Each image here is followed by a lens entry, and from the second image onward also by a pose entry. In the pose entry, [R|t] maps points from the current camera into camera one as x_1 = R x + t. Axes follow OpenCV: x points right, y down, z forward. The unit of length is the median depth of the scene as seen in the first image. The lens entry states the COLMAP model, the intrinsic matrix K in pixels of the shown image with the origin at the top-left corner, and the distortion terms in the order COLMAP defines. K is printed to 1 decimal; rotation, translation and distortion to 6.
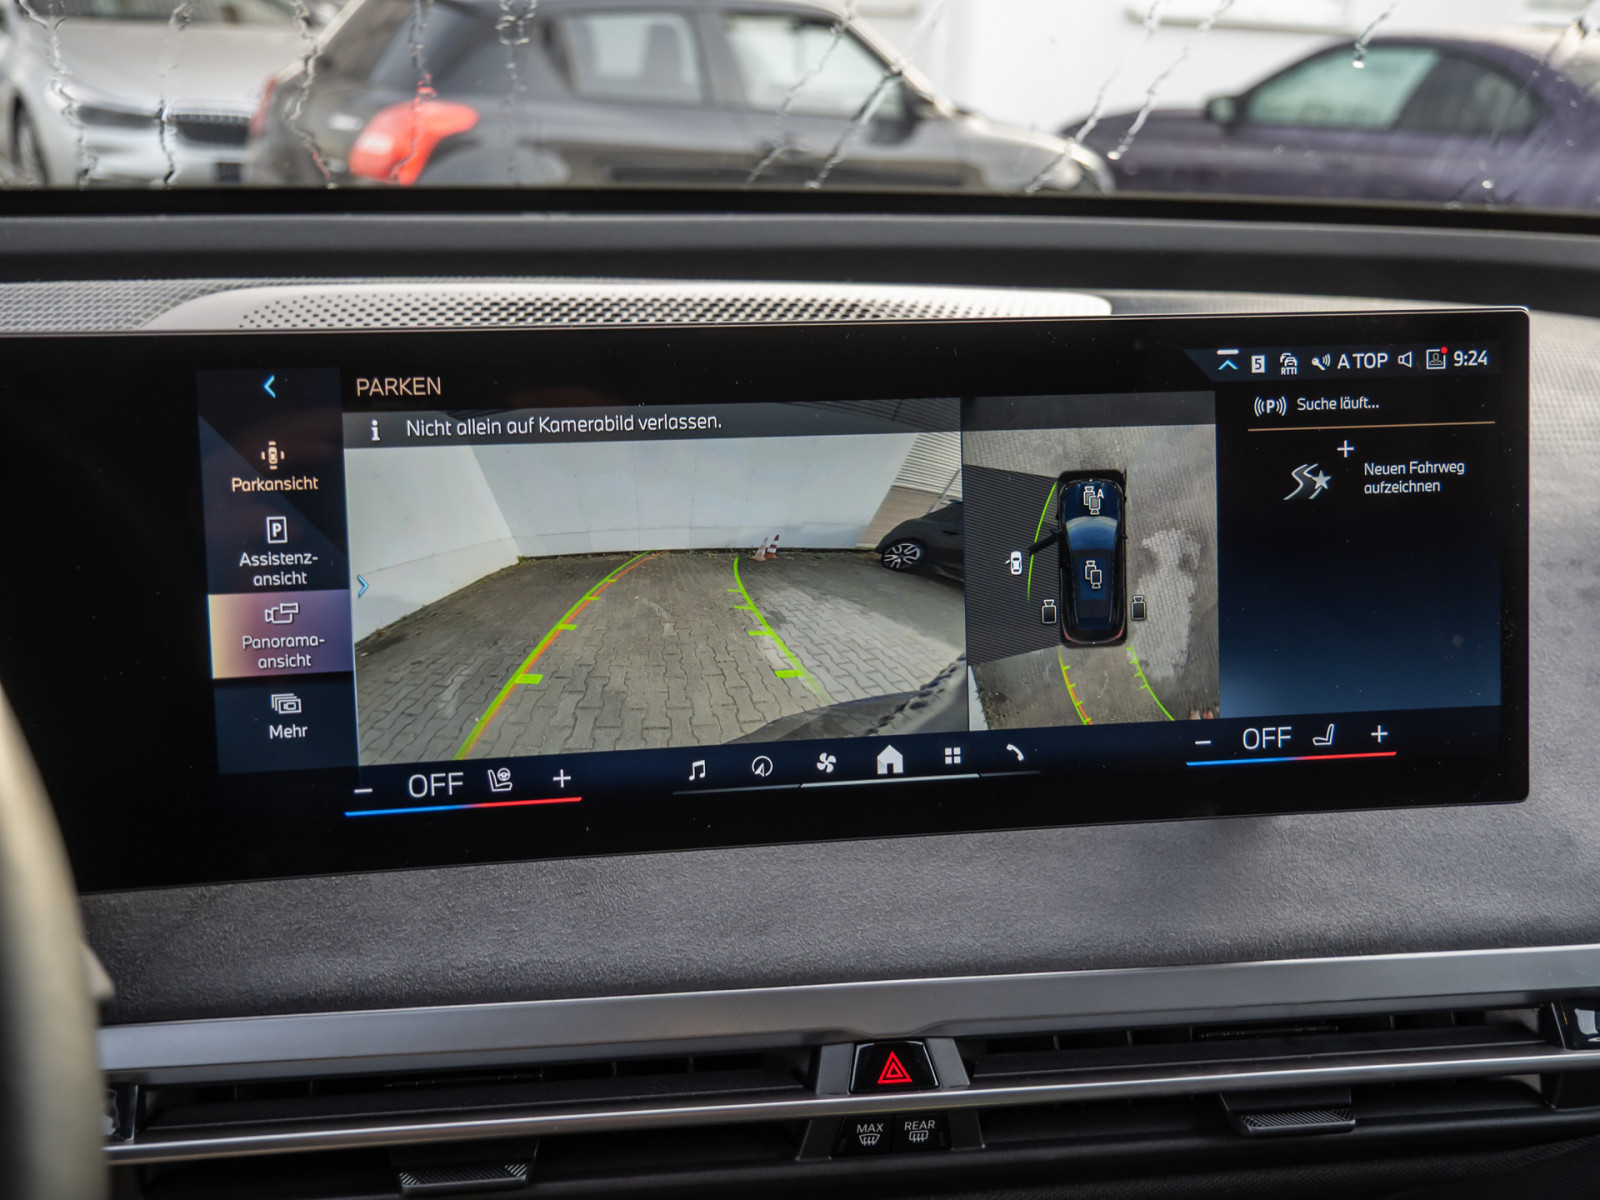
lens RADIAL K [[1864.0, 0, 801.1], [0, 1864.0, 607.8], [0, 0, 1]] dist [0.022503, 0.000000]
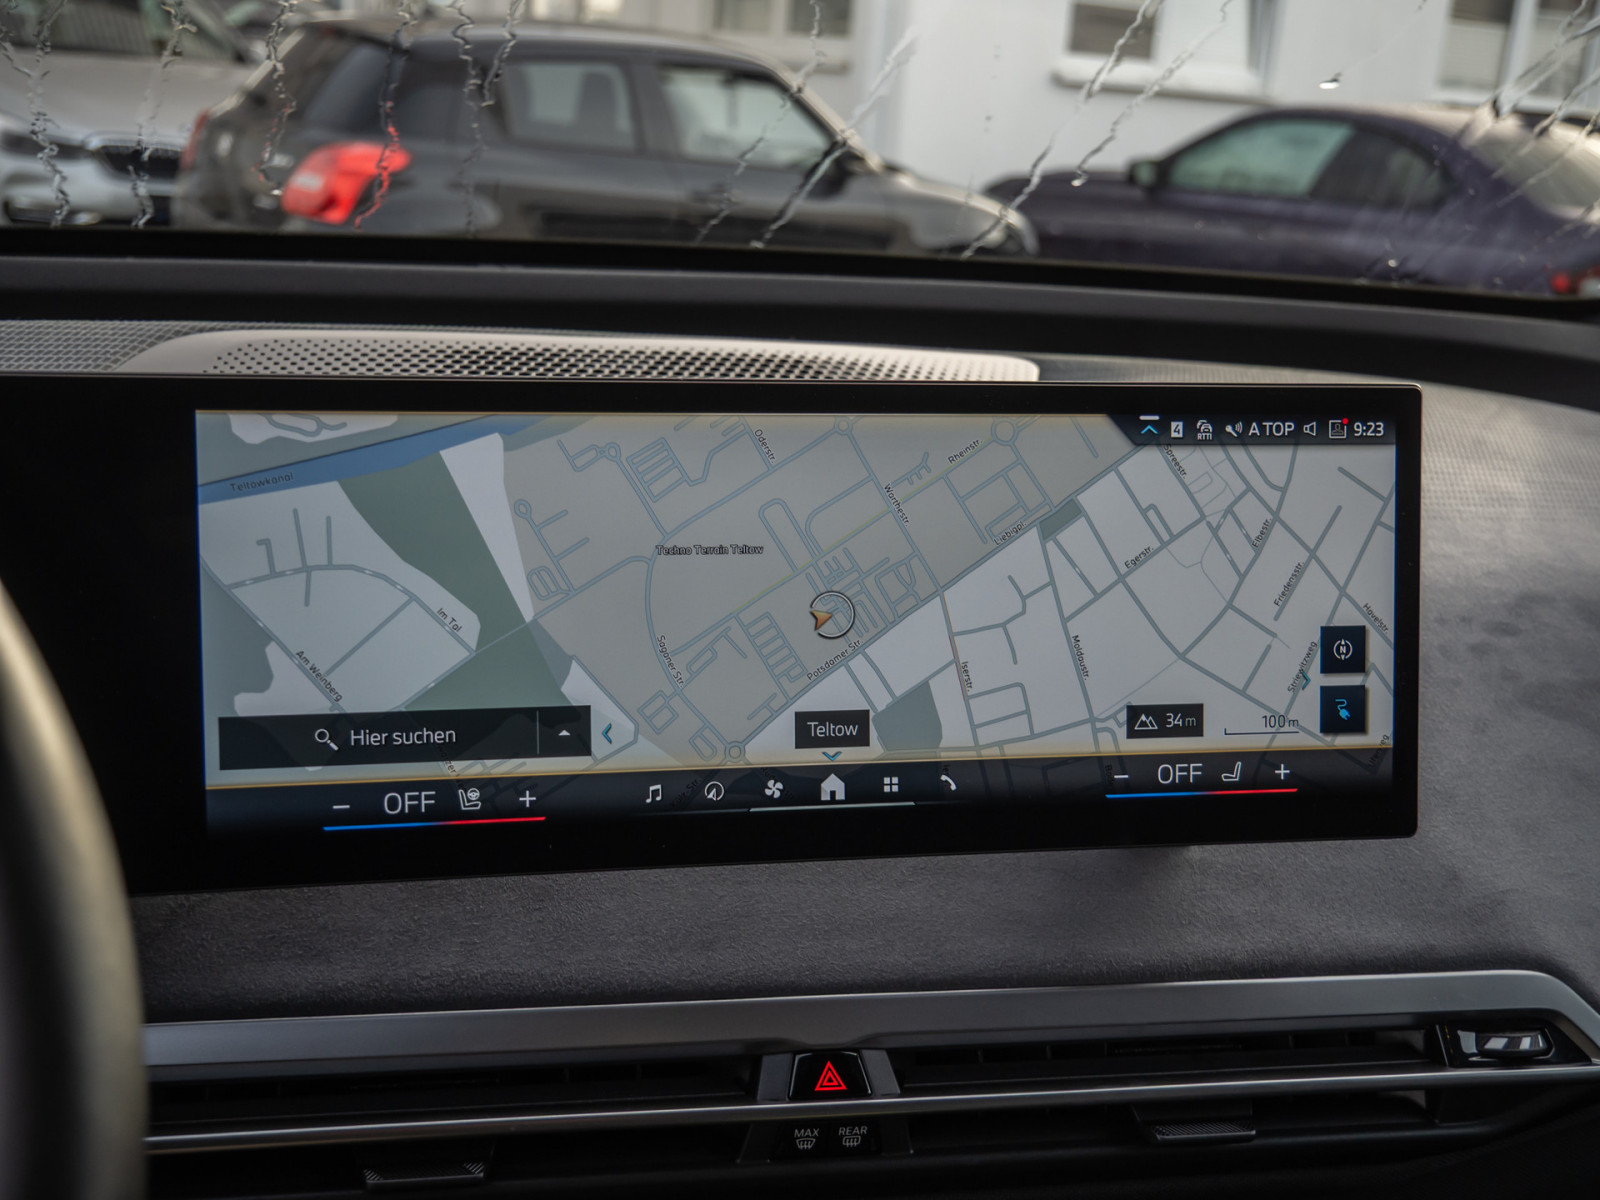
lens RADIAL K [[1864.0, 0, 799.4], [0, 1864.0, 608.8], [0, 0, 1]] dist [0.022503, 0.000000]
pose [[0.998884, 0.021126, 0.042253, -0.017789], [-0.020074, 0.999482, -0.025159, 0.005571], [-0.042762, 0.024283, 0.998790, -0.070918]]
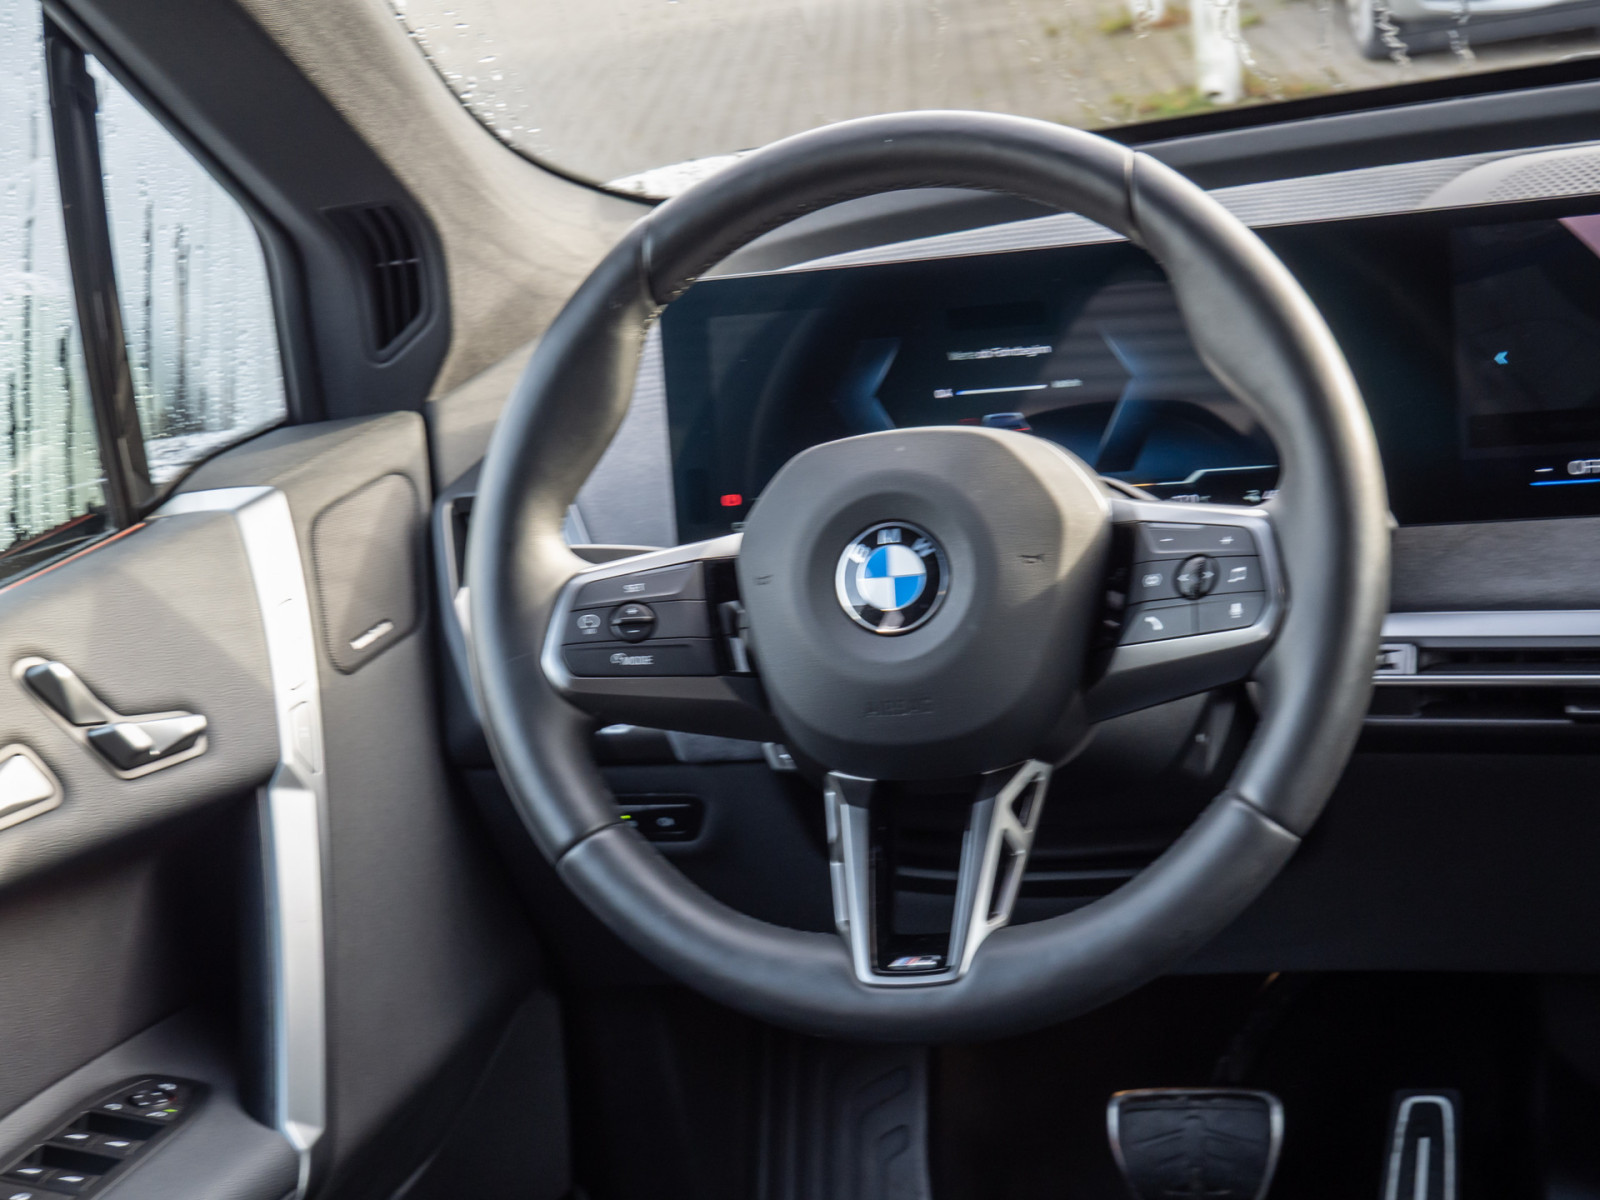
lens RADIAL K [[2541.1, 0, 791.9], [0, 2541.1, 596.1], [0, 0, 1]] dist [0.028153, 0.000000]
pose [[0.821213, 0.018706, -0.570315, 0.462111], [0.000508, 0.999438, 0.033513, 0.118162], [0.570622, -0.027811, 0.820742, -1.135621]]
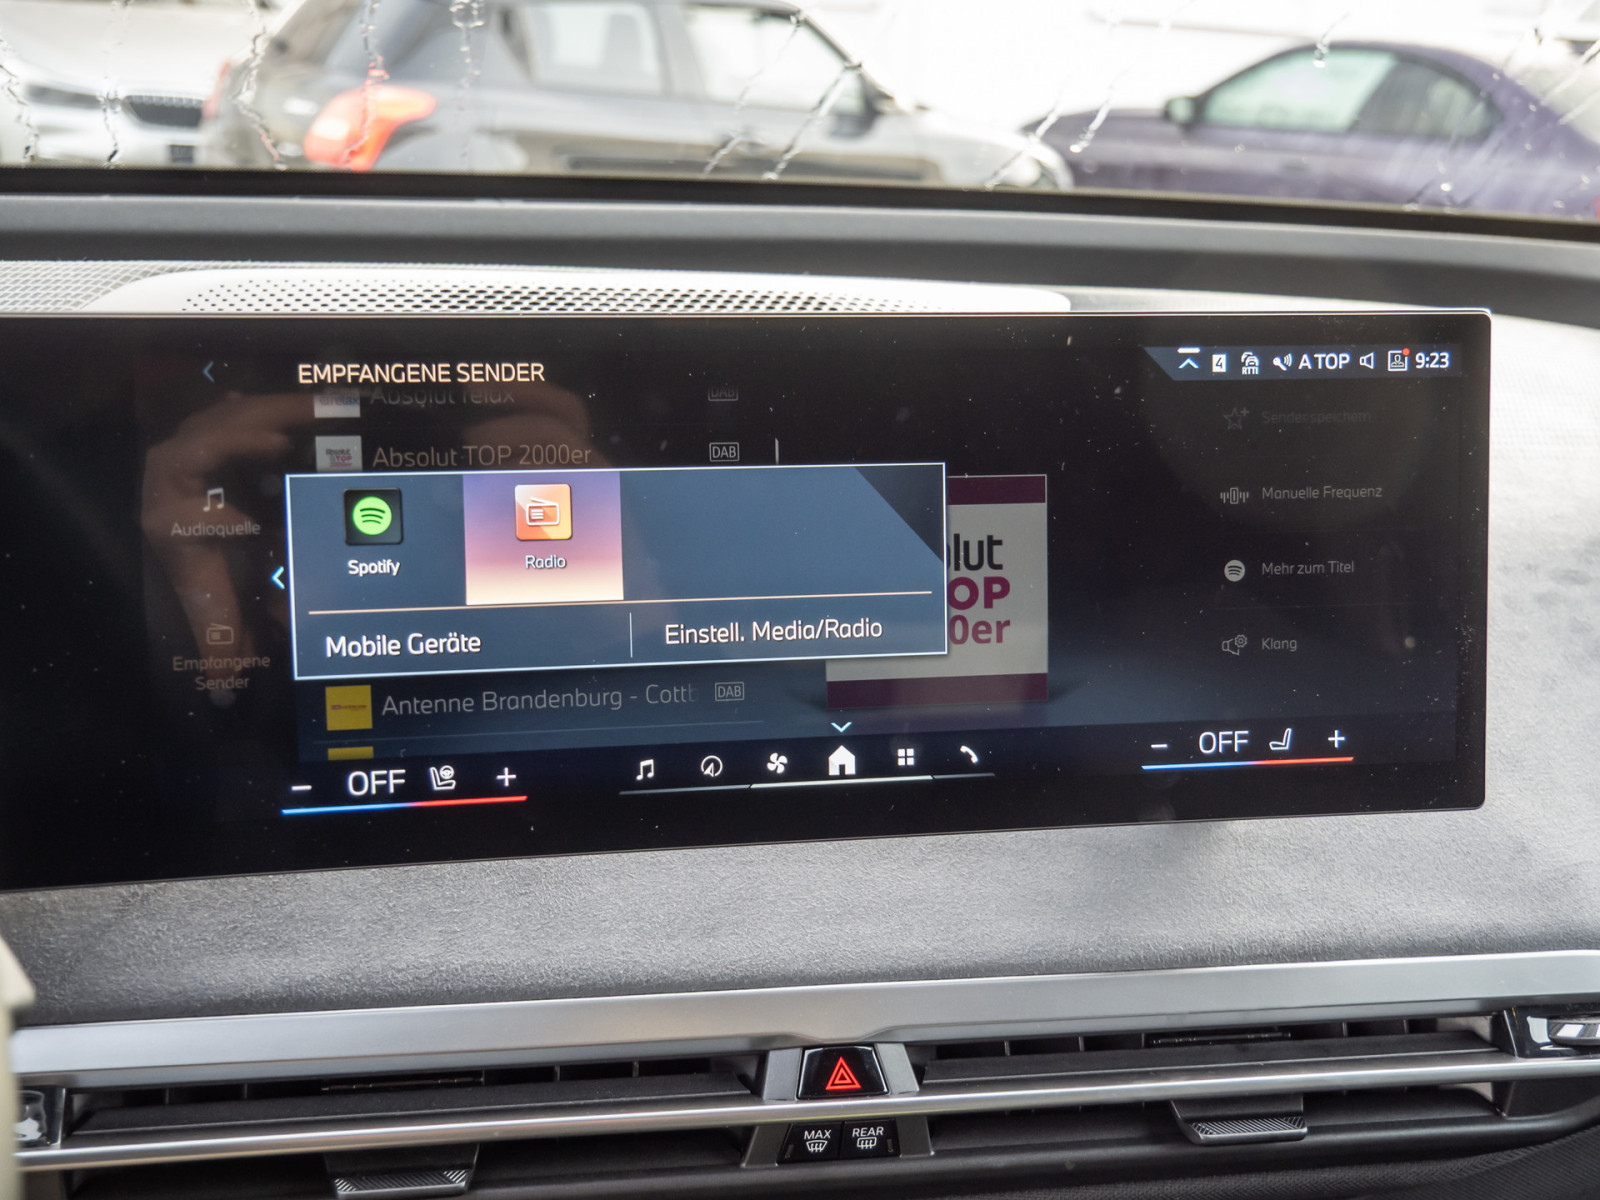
lens RADIAL K [[1864.0, 0, 800.3], [0, 1864.0, 608.2], [0, 0, 1]] dist [0.022503, 0.000000]
pose [[0.999645, 0.011168, 0.024201, 0.000914], [-0.011255, 0.999931, 0.003431, -0.001770], [-0.024161, -0.003703, 0.999701, 0.017103]]
